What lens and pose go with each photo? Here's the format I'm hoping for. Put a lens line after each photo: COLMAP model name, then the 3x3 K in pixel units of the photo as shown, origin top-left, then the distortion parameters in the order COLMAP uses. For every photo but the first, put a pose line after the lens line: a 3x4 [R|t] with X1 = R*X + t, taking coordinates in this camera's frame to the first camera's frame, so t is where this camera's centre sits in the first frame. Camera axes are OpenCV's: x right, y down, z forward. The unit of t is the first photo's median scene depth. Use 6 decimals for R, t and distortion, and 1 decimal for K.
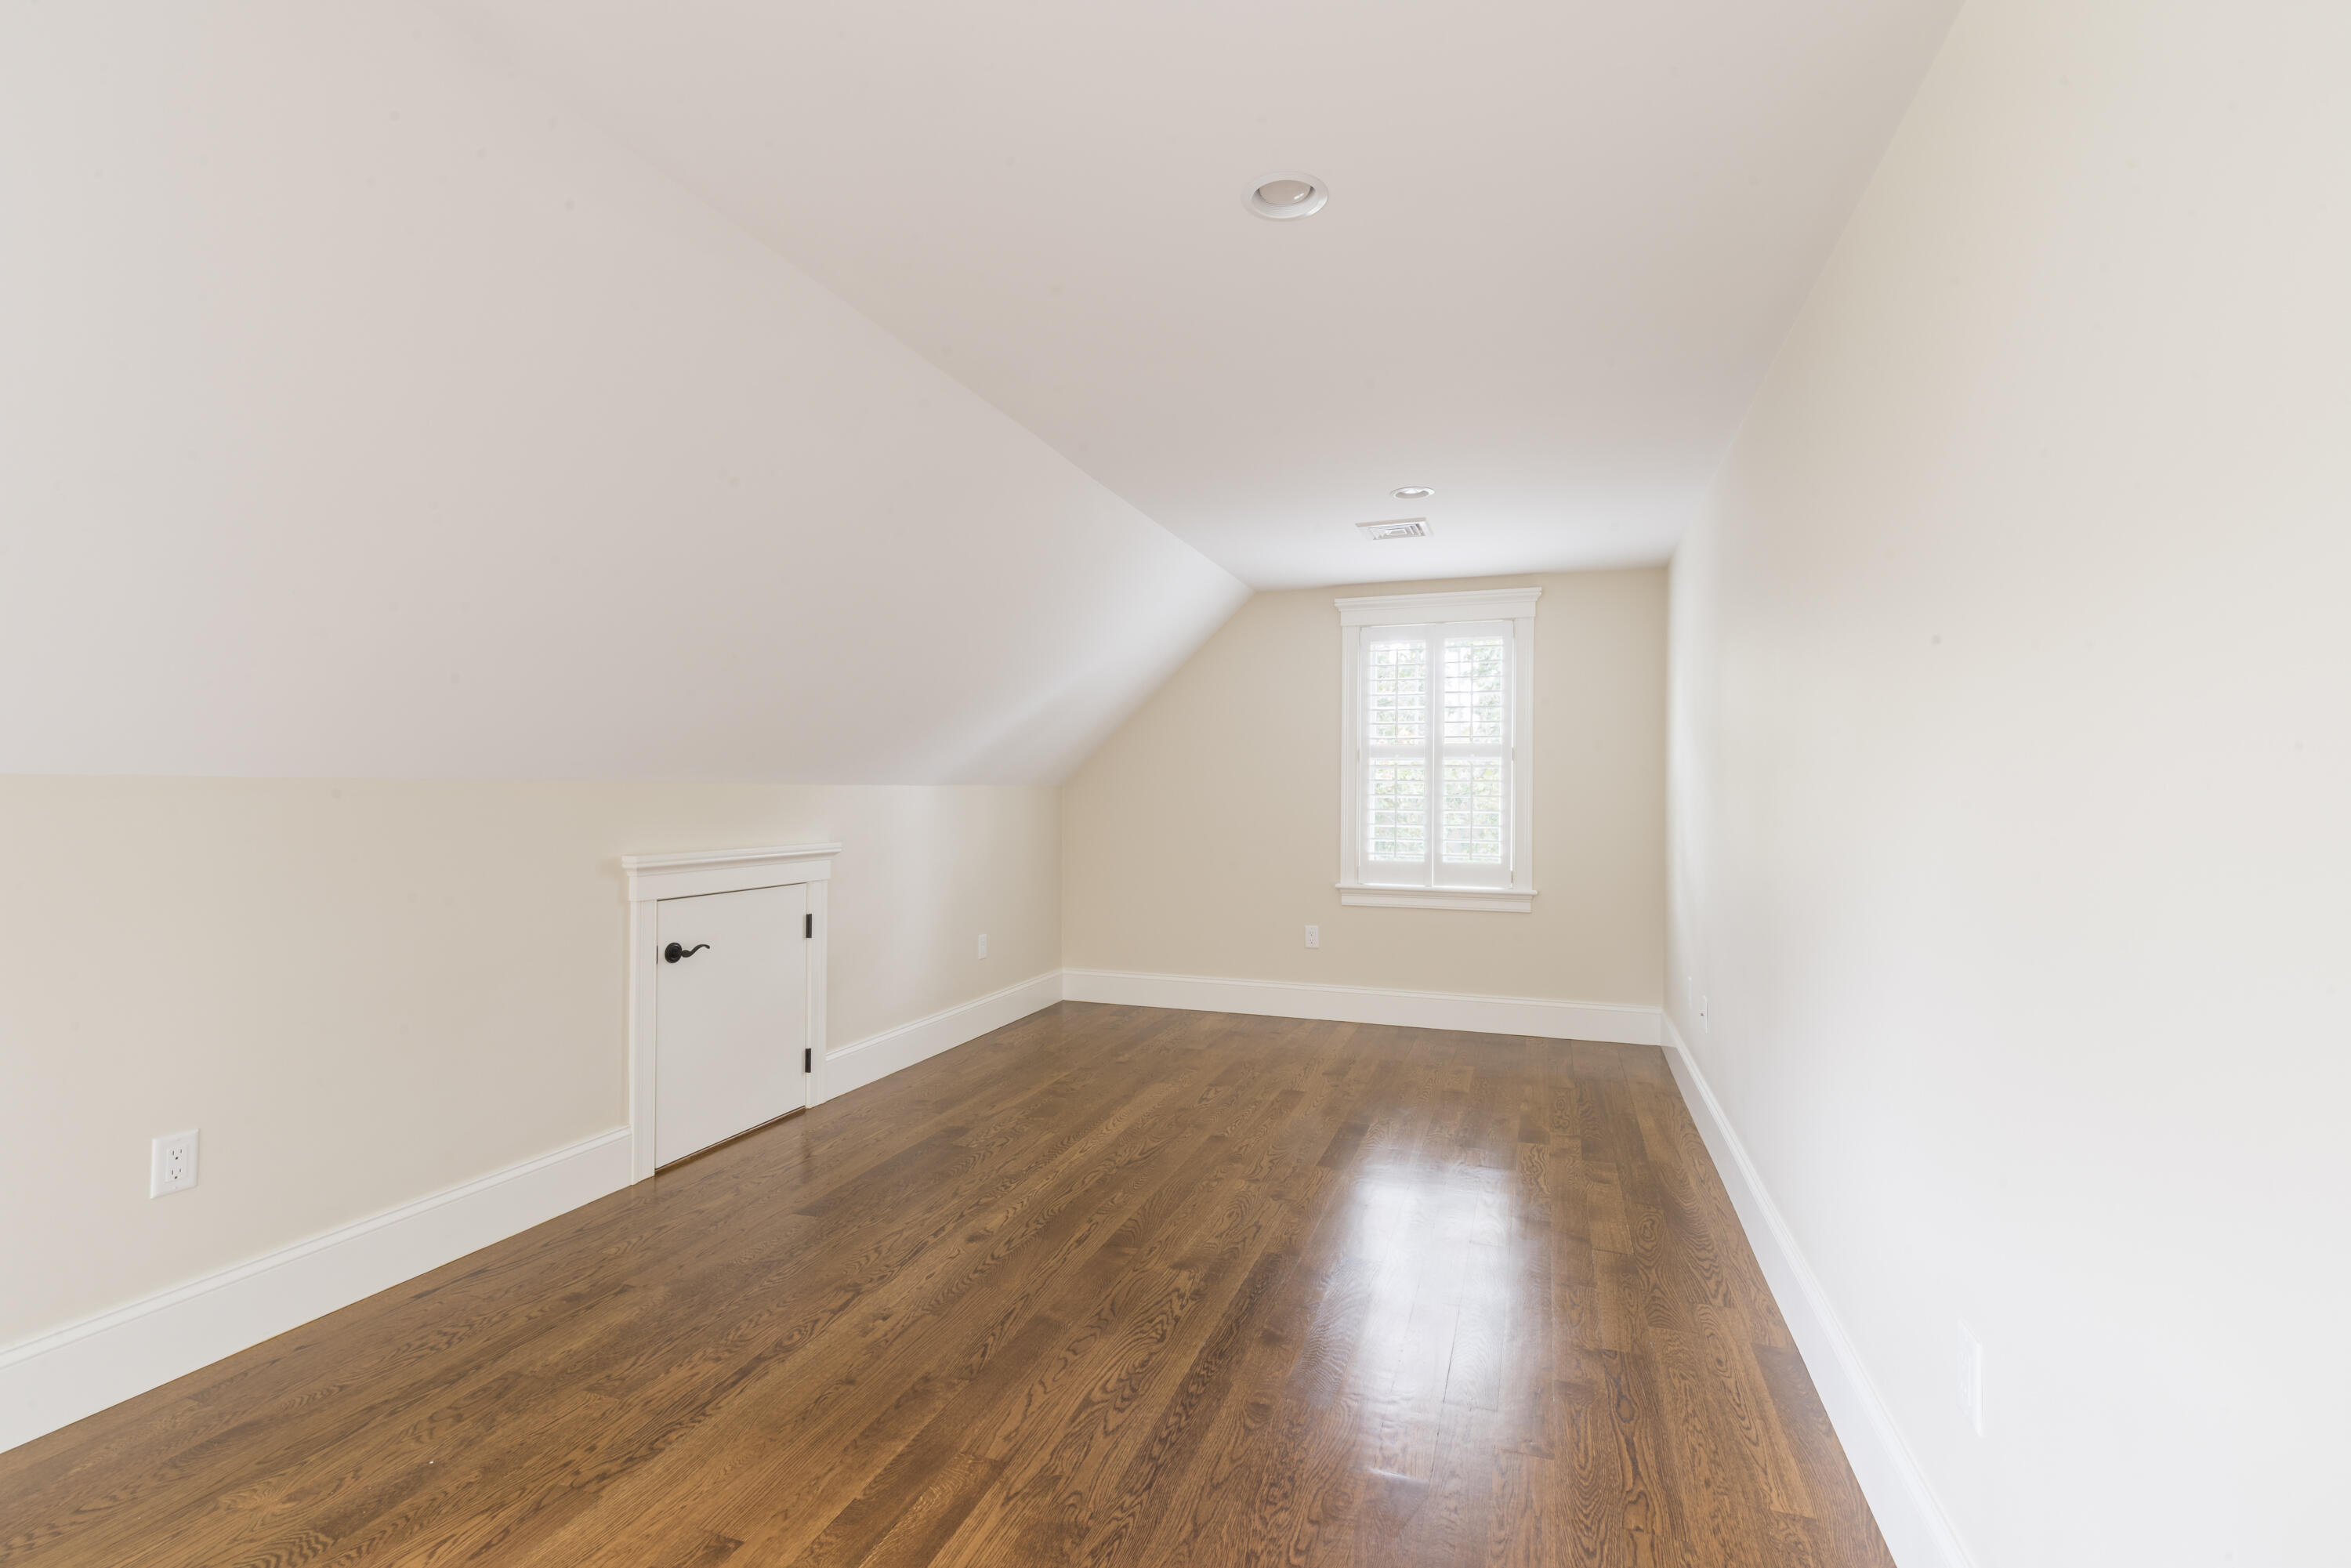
lens RADIAL K [[1006.5, 0, 1181.6], [0, 1006.5, 784.6], [0, 0, 1]] dist [-0.000432, -0.000123]
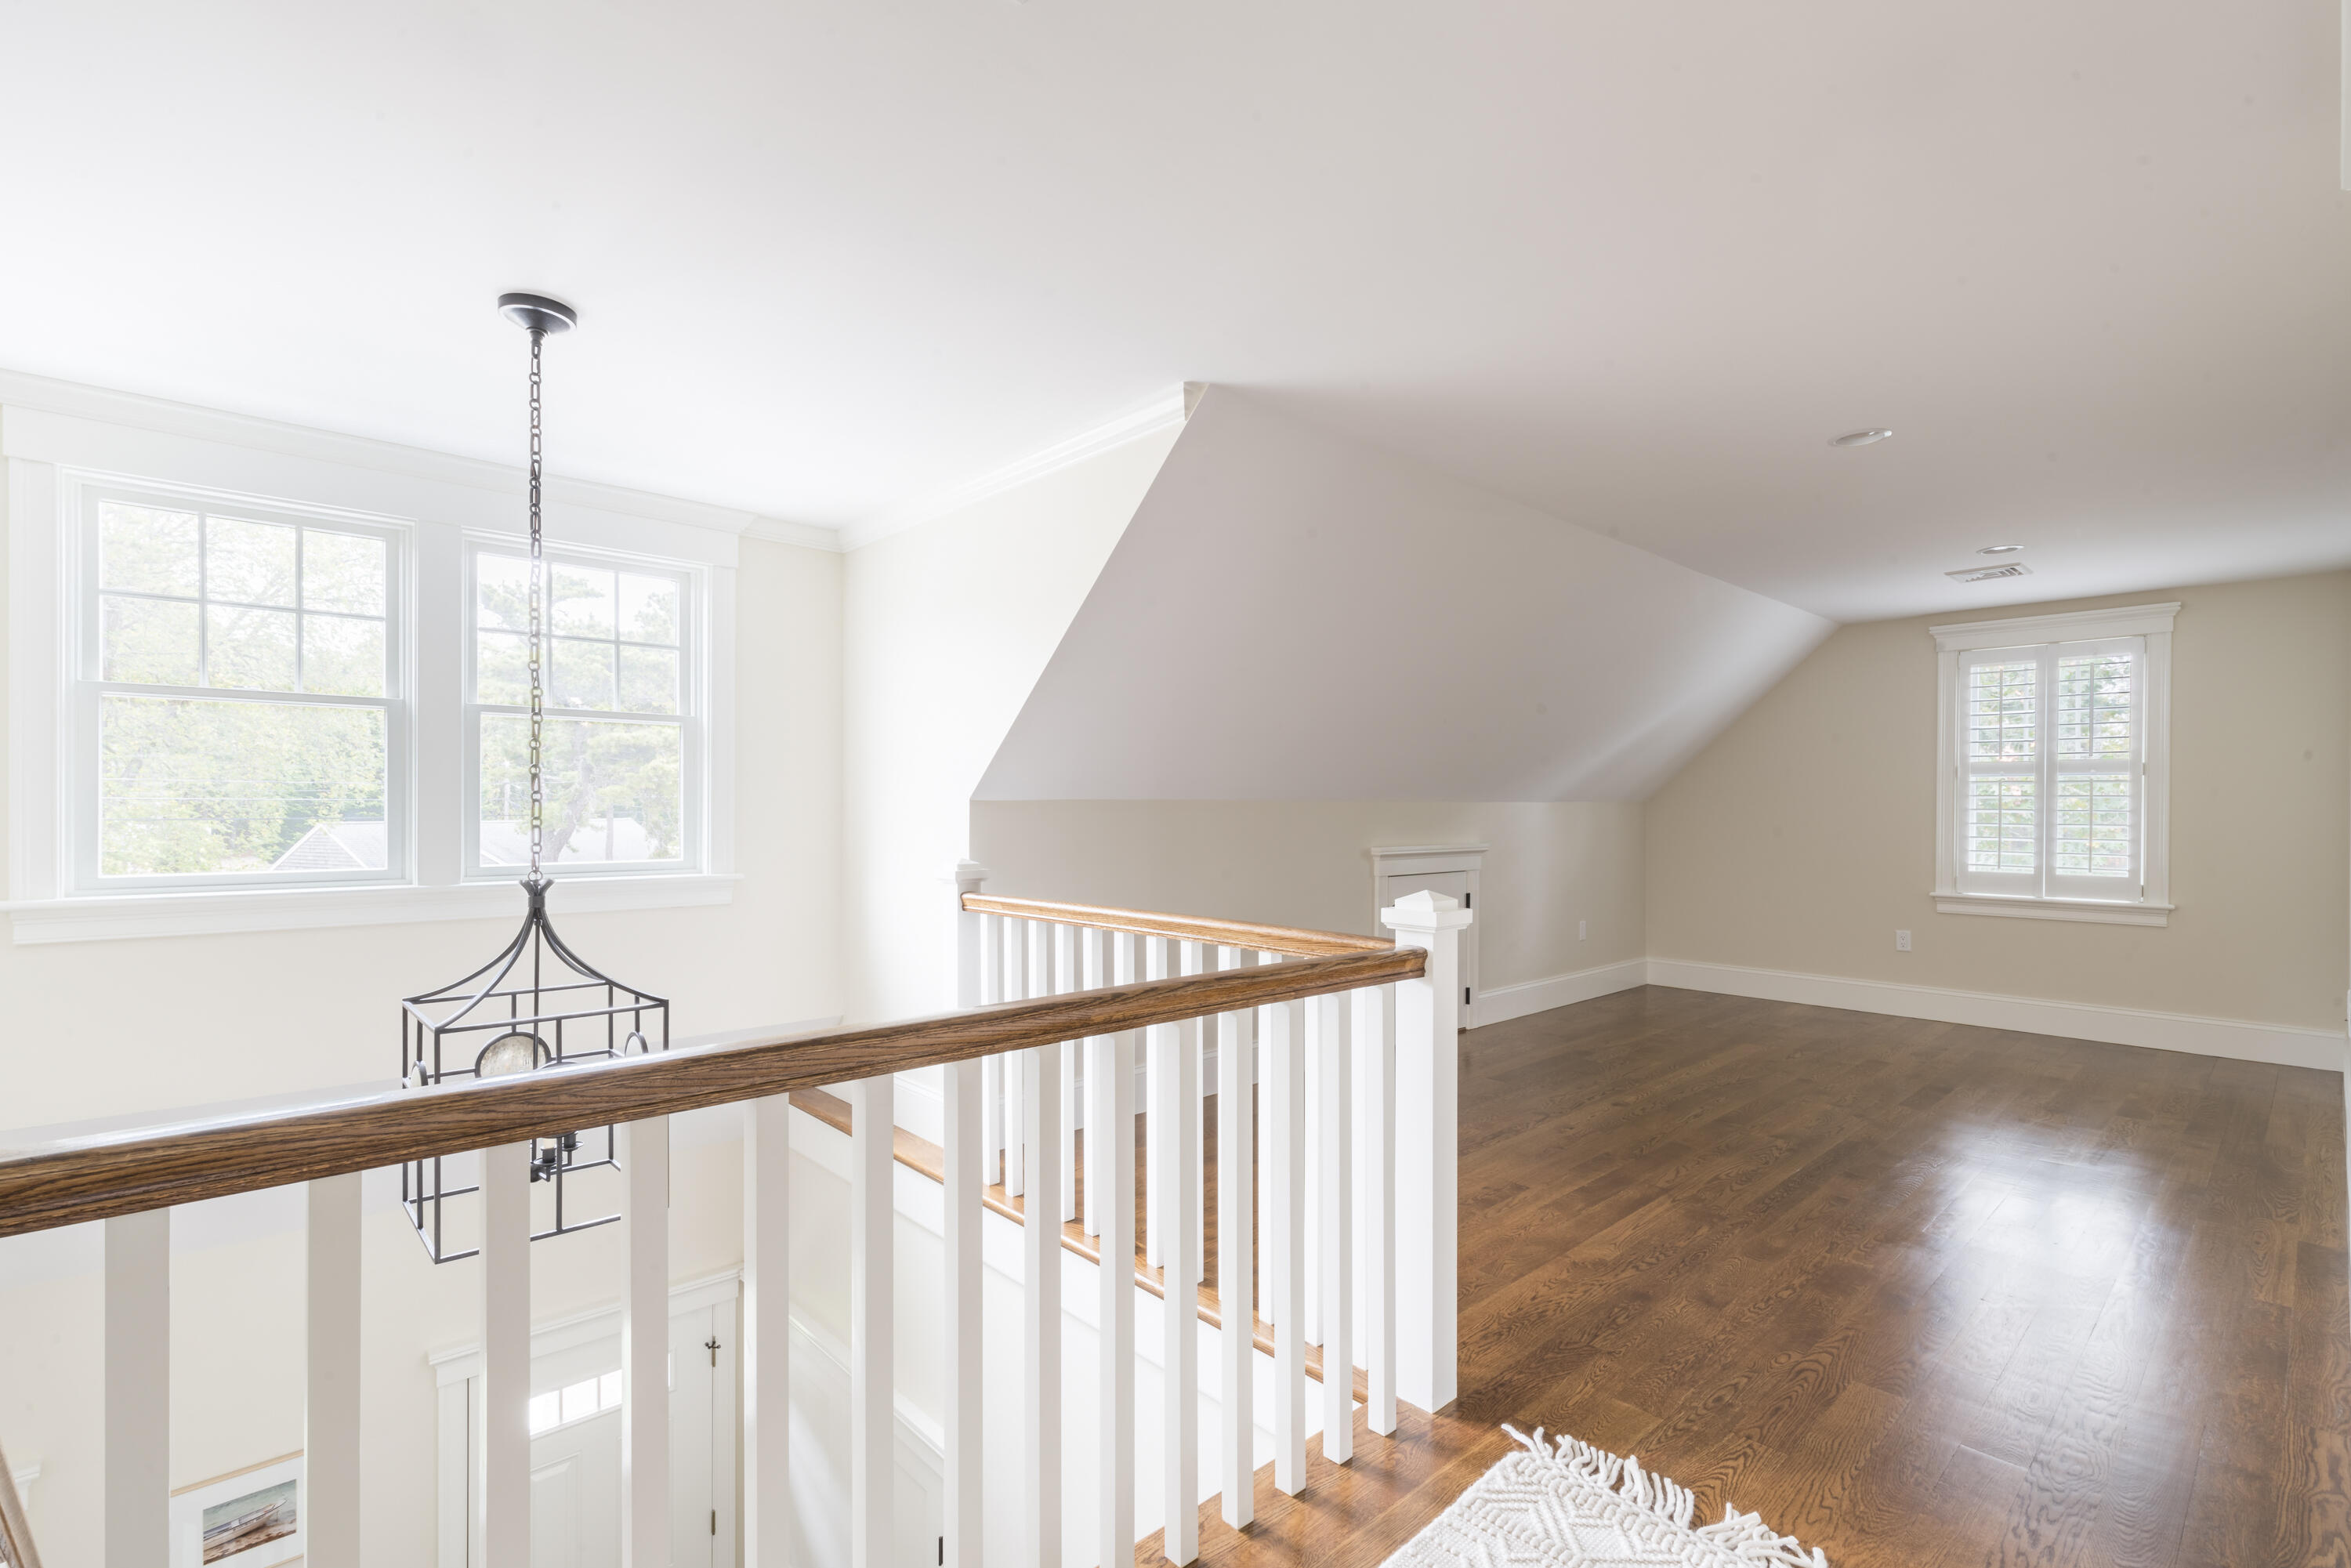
lens RADIAL K [[1006.5, 0, 1194.5], [0, 1006.5, 807.4], [0, 0, 1]] dist [-0.000432, -0.000123]
pose [[0.877033, -0.000529, -0.480430, -0.022983], [0.004624, 0.999962, 0.007341, -0.003948], [0.480408, -0.008660, 0.877003, -0.374071]]
